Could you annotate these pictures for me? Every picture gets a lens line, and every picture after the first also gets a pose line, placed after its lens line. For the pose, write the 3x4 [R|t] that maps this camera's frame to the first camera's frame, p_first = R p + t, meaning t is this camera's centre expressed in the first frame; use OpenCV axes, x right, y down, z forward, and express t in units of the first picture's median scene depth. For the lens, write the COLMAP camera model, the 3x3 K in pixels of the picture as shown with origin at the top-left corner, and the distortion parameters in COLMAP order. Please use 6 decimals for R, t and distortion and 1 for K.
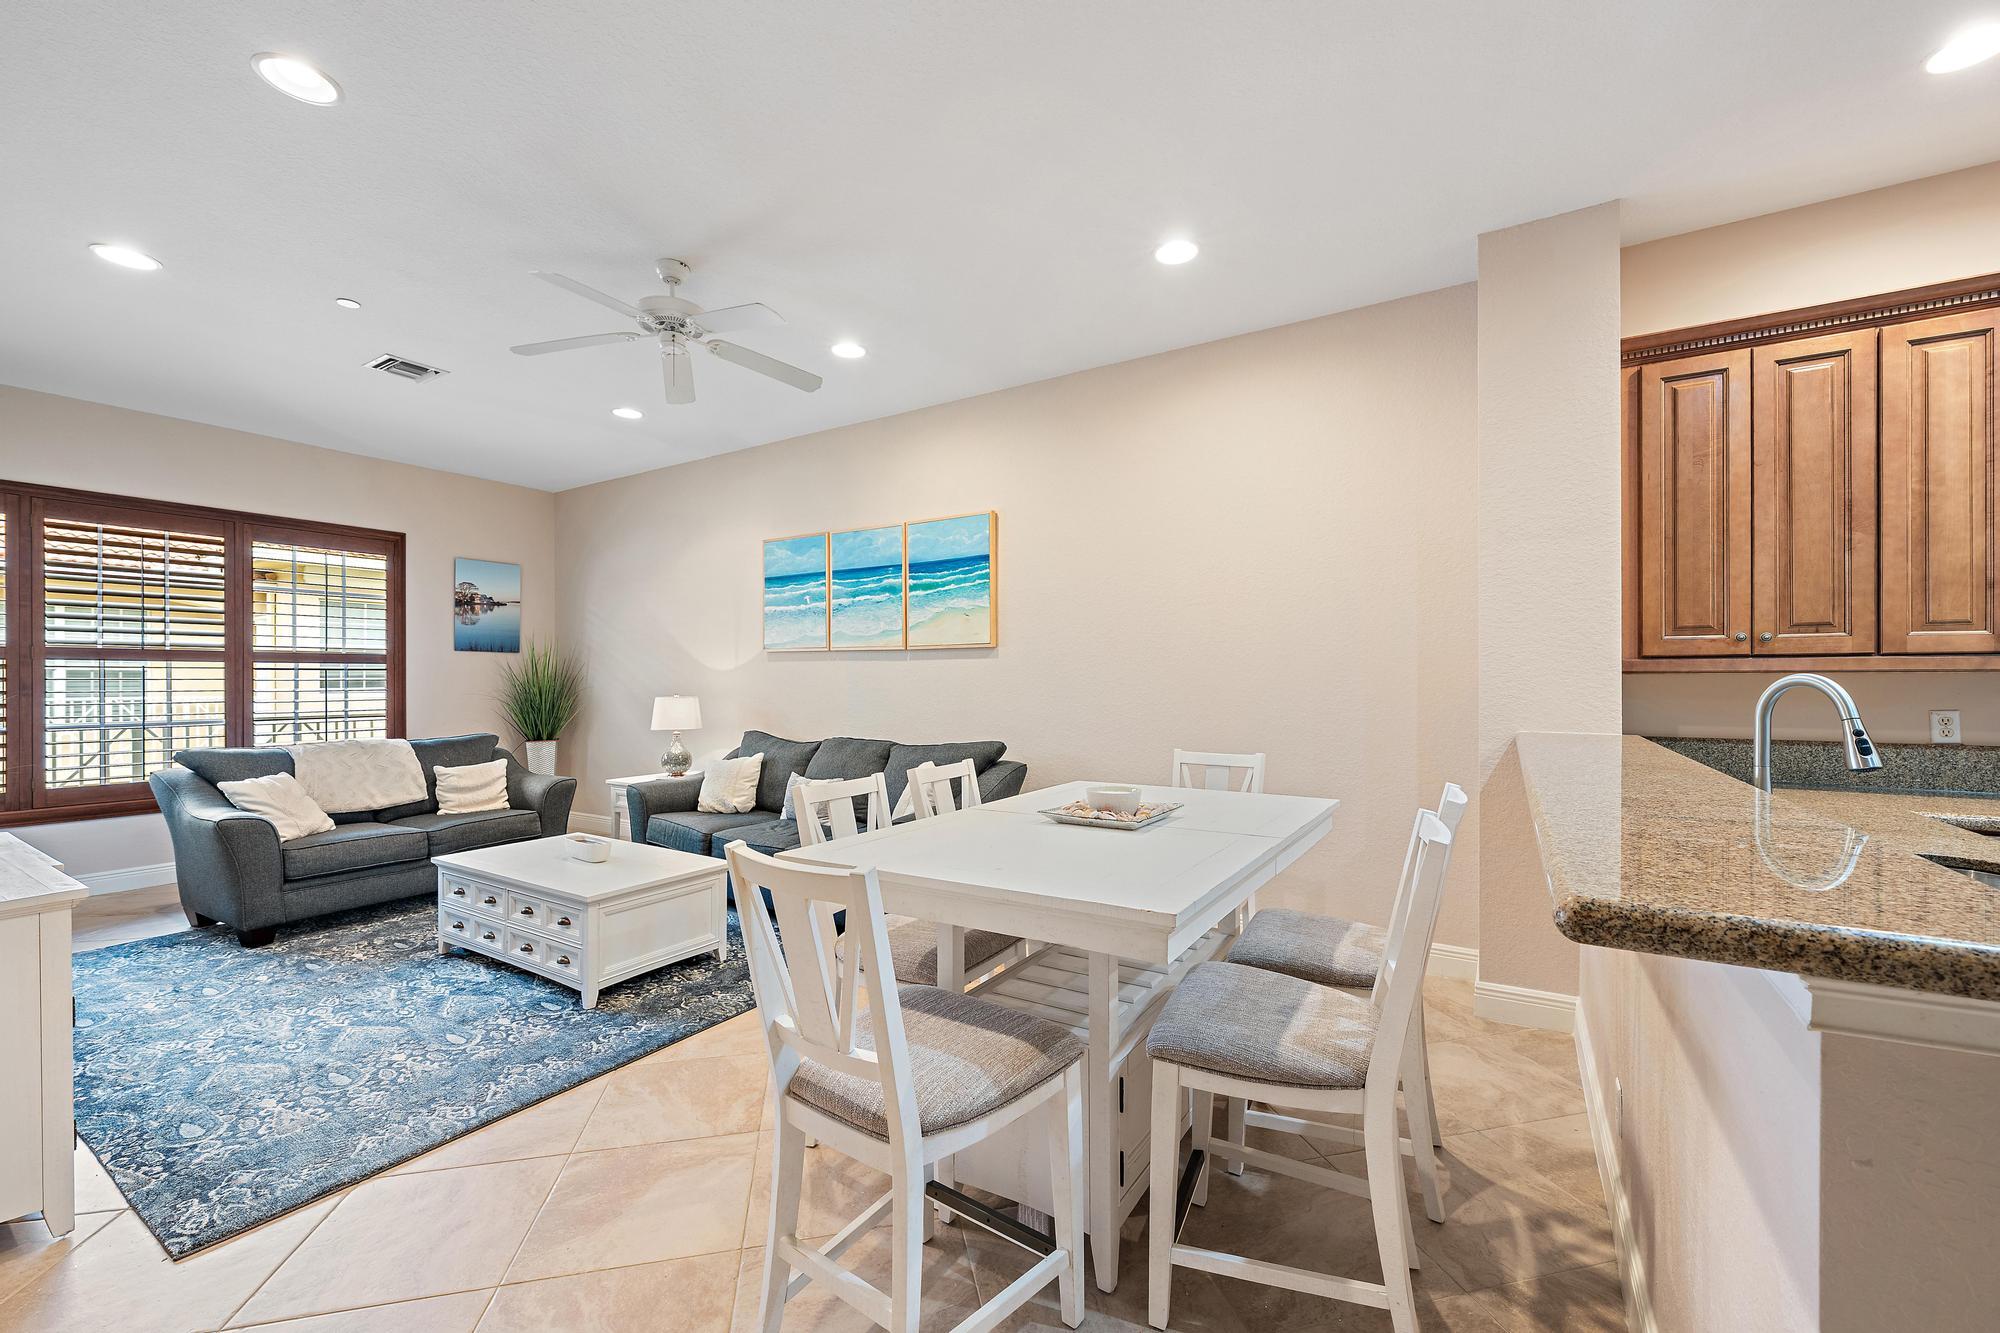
lens RADIAL K [[792.6, 0, 1012.5], [0, 792.6, 683.6], [0, 0, 1]] dist [-0.003601, 0.000482]
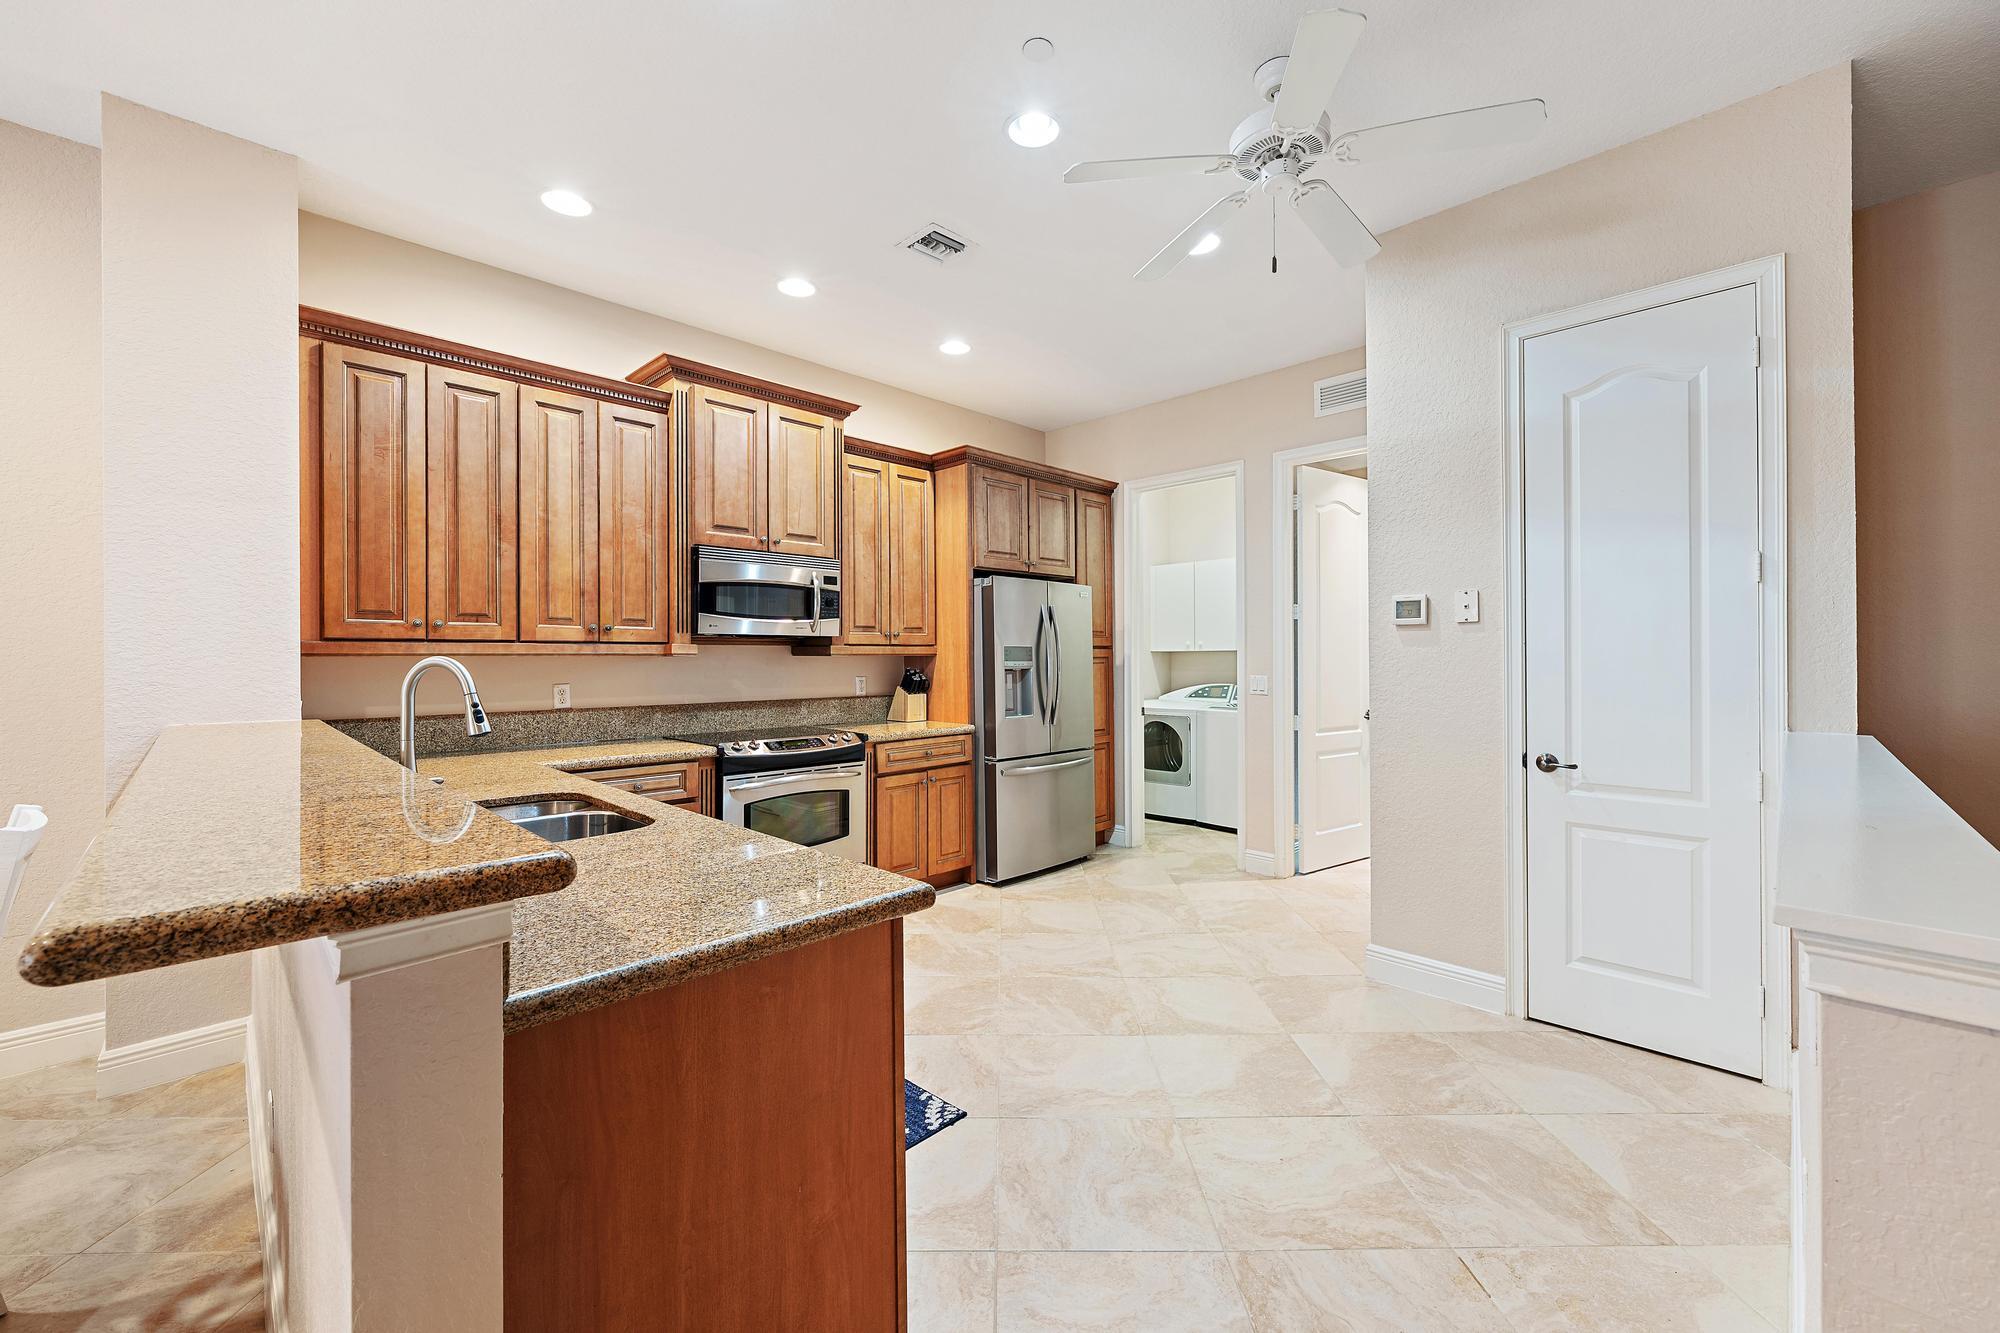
lens RADIAL K [[792.6, 0, 997.1], [0, 792.6, 657.8], [0, 0, 1]] dist [-0.003601, 0.000482]
pose [[0.229483, 0.001497, 0.973311, 0.021640], [0.008385, 0.999959, -0.003515, -0.000002], [-0.973276, 0.008968, 0.229461, -0.019684]]
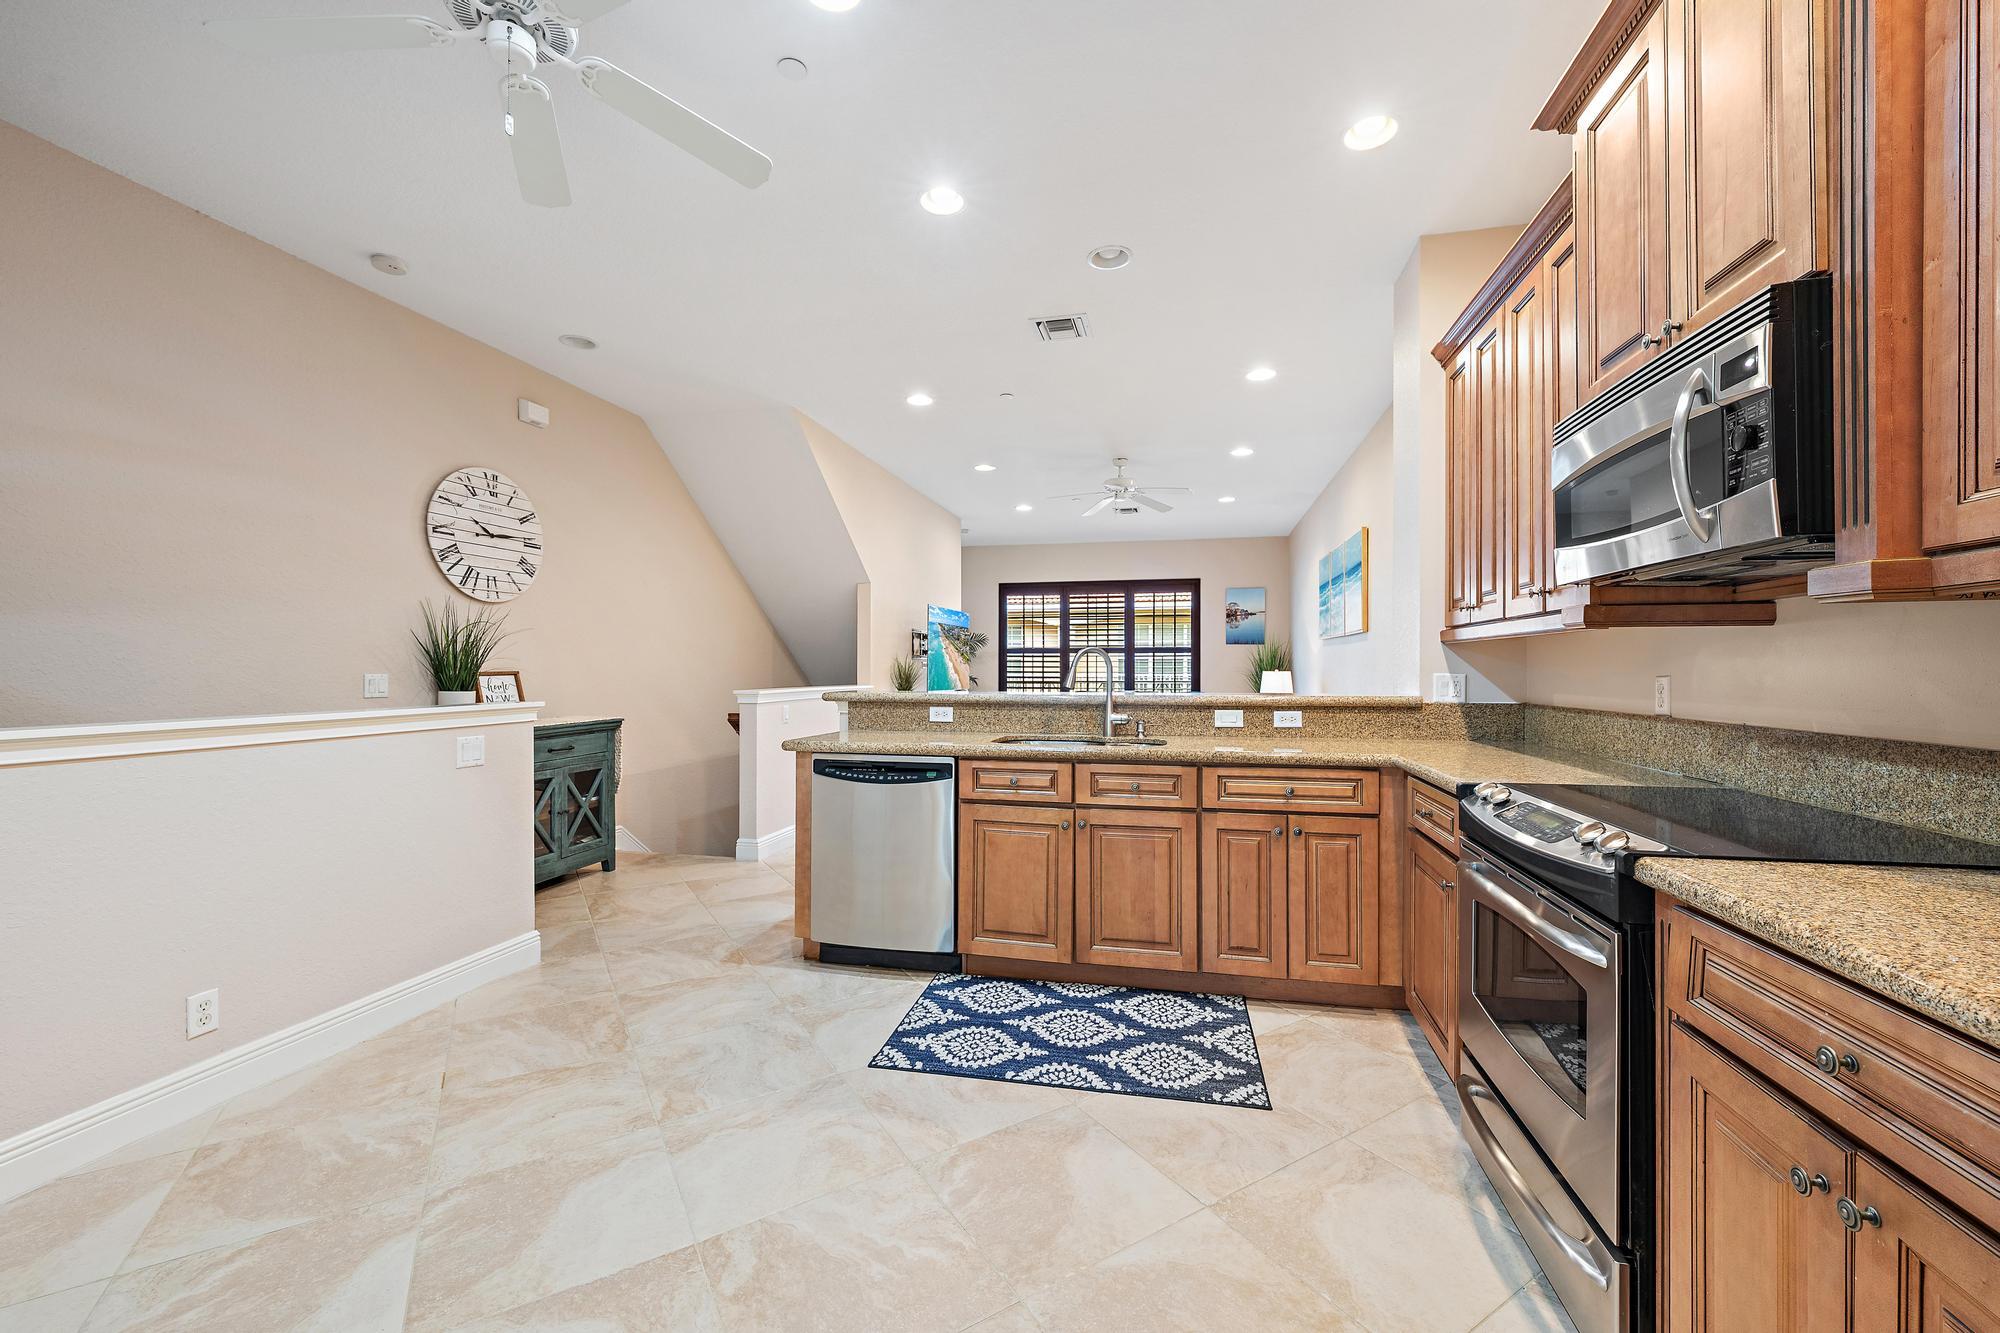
lens RADIAL K [[792.6, 0, 1021.2], [0, 792.6, 672.6], [0, 0, 1]] dist [-0.003601, 0.000482]
pose [[0.341503, 0.006354, -0.939859, 1.019815], [-0.004092, 0.999978, 0.005274, 0.016248], [0.939872, 0.002045, 0.341521, 0.028746]]
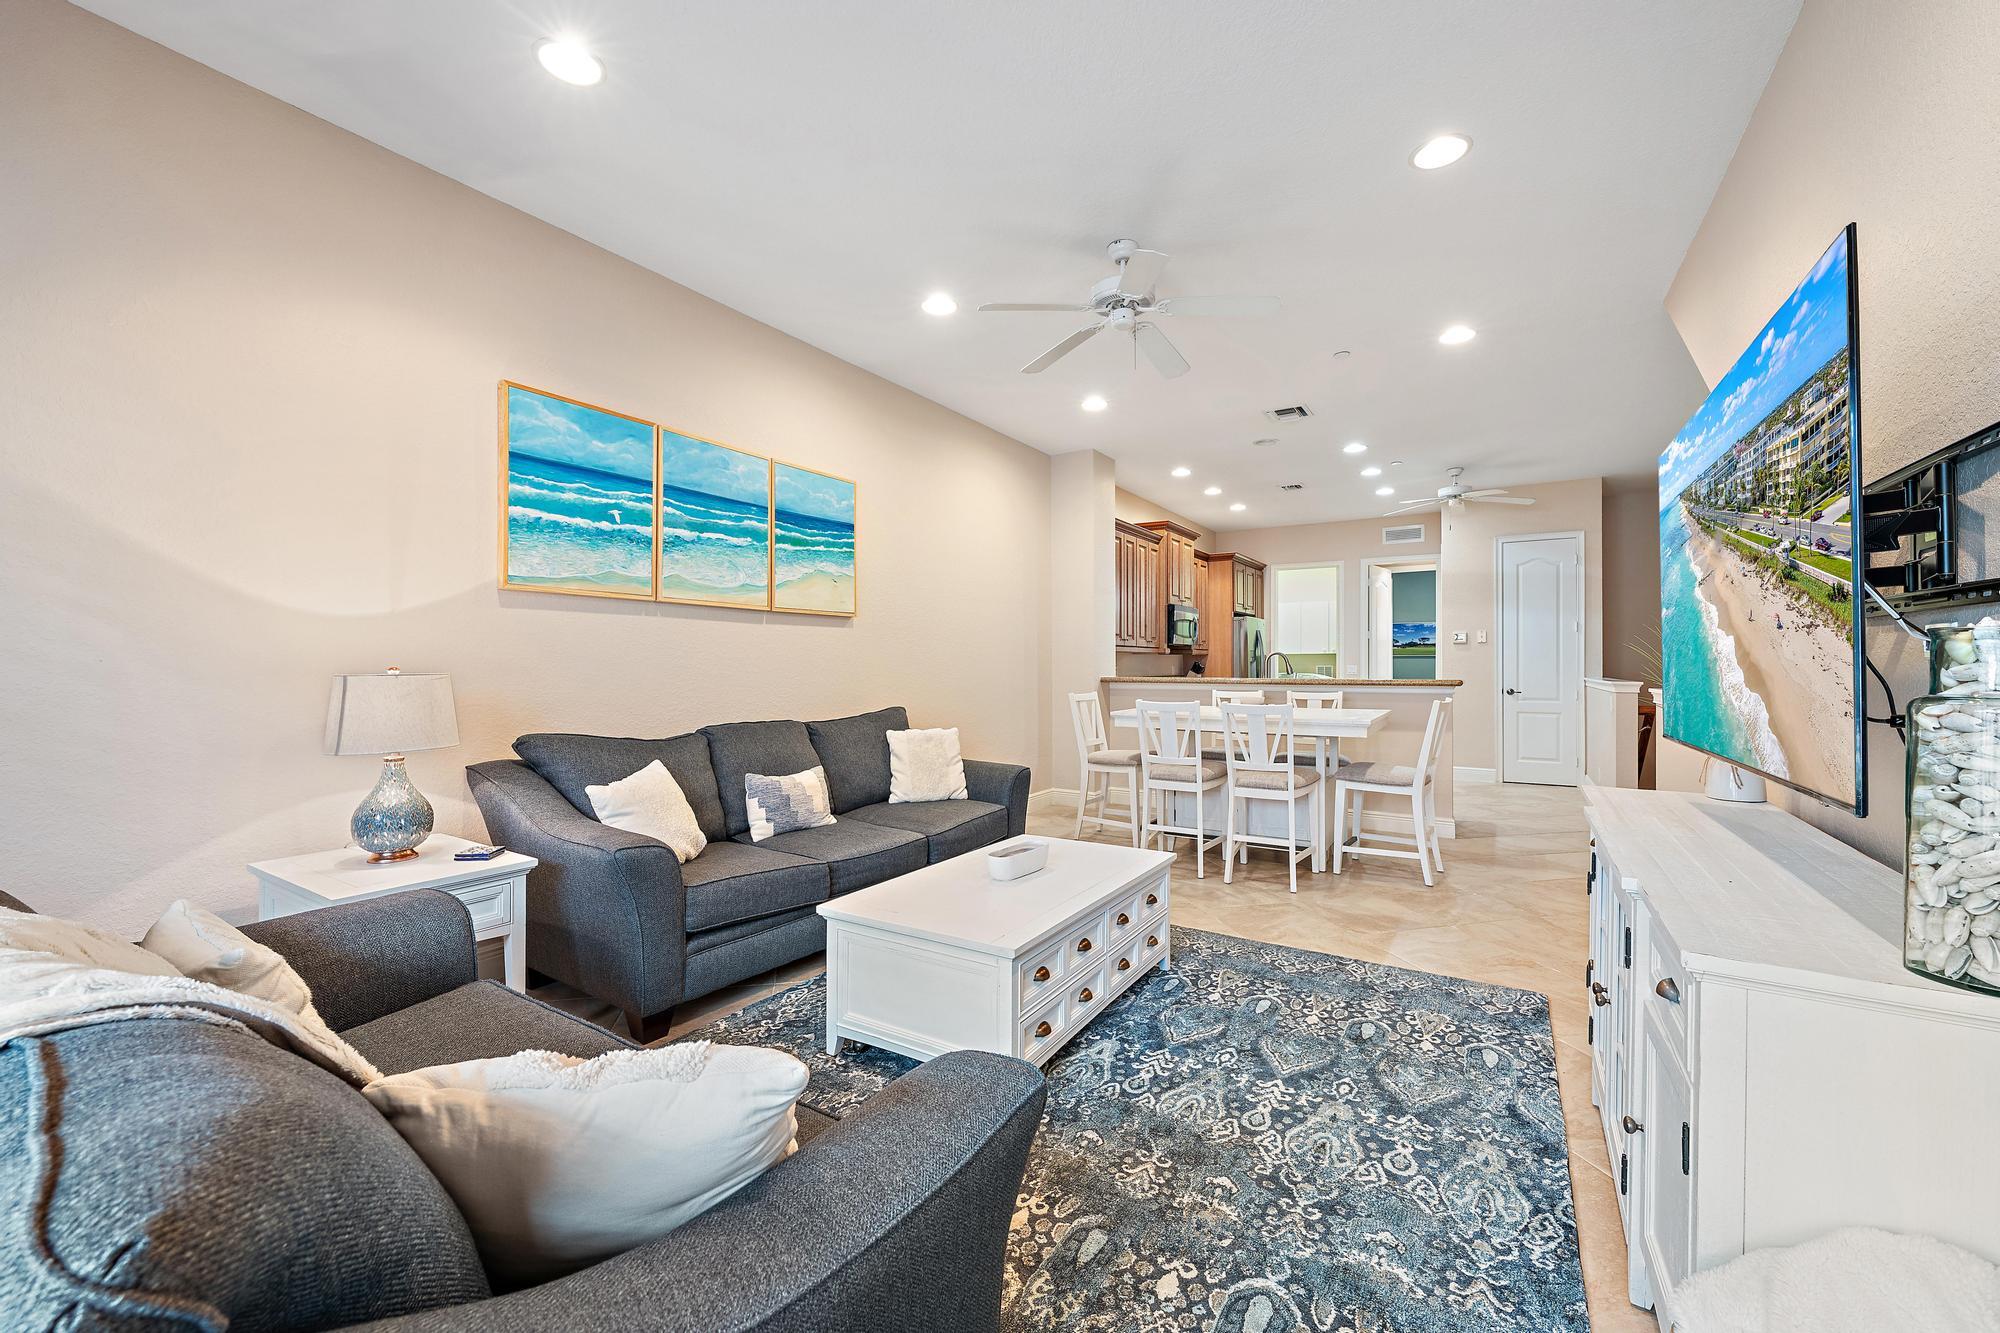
lens RADIAL K [[792.6, 0, 1005.0], [0, 792.6, 666.3], [0, 0, 1]] dist [-0.003601, 0.000482]
pose [[0.007426, 0.000897, 0.999972, -1.045229], [0.007728, 0.999970, -0.000955, 0.019094], [-0.999943, 0.007734, 0.007419, 0.813142]]
